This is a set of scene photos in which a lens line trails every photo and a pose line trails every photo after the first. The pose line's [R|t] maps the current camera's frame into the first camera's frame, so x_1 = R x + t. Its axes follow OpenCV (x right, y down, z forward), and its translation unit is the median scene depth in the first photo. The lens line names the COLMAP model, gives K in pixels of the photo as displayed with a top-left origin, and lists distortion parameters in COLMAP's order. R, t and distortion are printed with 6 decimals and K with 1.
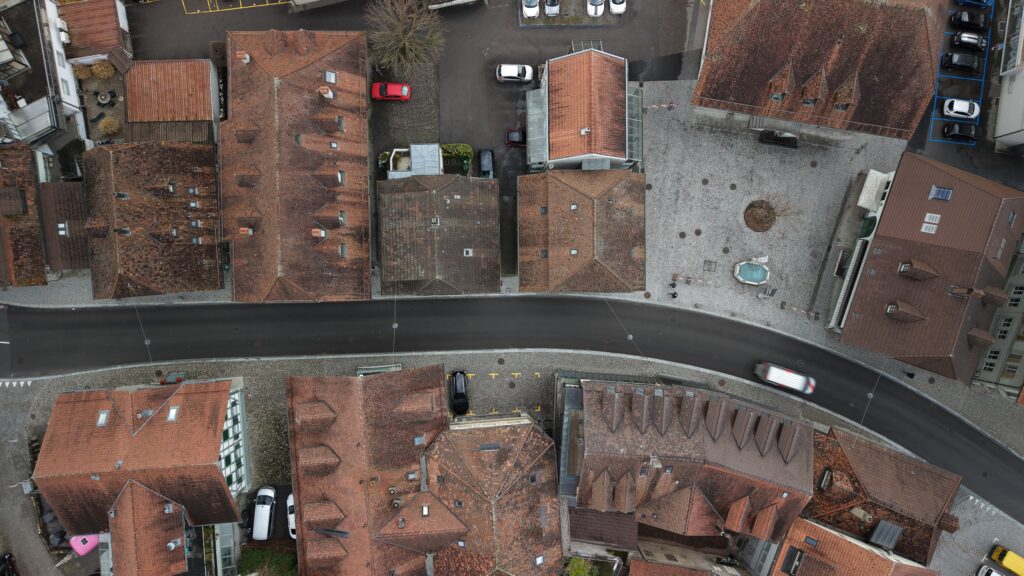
lens RADIAL K [[876.6, 0, 514.9], [0, 876.6, 289.5], [0, 0, 1]] dist [0.038753, -0.167144]
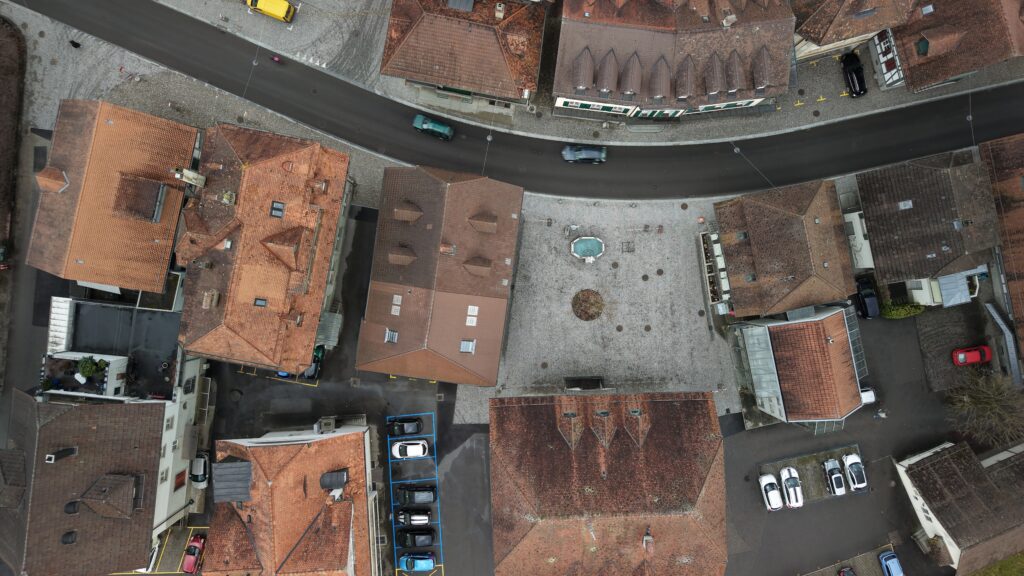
lens RADIAL K [[876.6, 0, 514.9], [0, 876.6, 289.5], [0, 0, 1]] dist [0.038753, -0.167144]
pose [[-0.982076, 0.188095, -0.012162, 0.392275], [-0.187818, -0.981981, -0.020906, -0.030752], [-0.015875, -0.018247, 0.999707, -0.001976]]
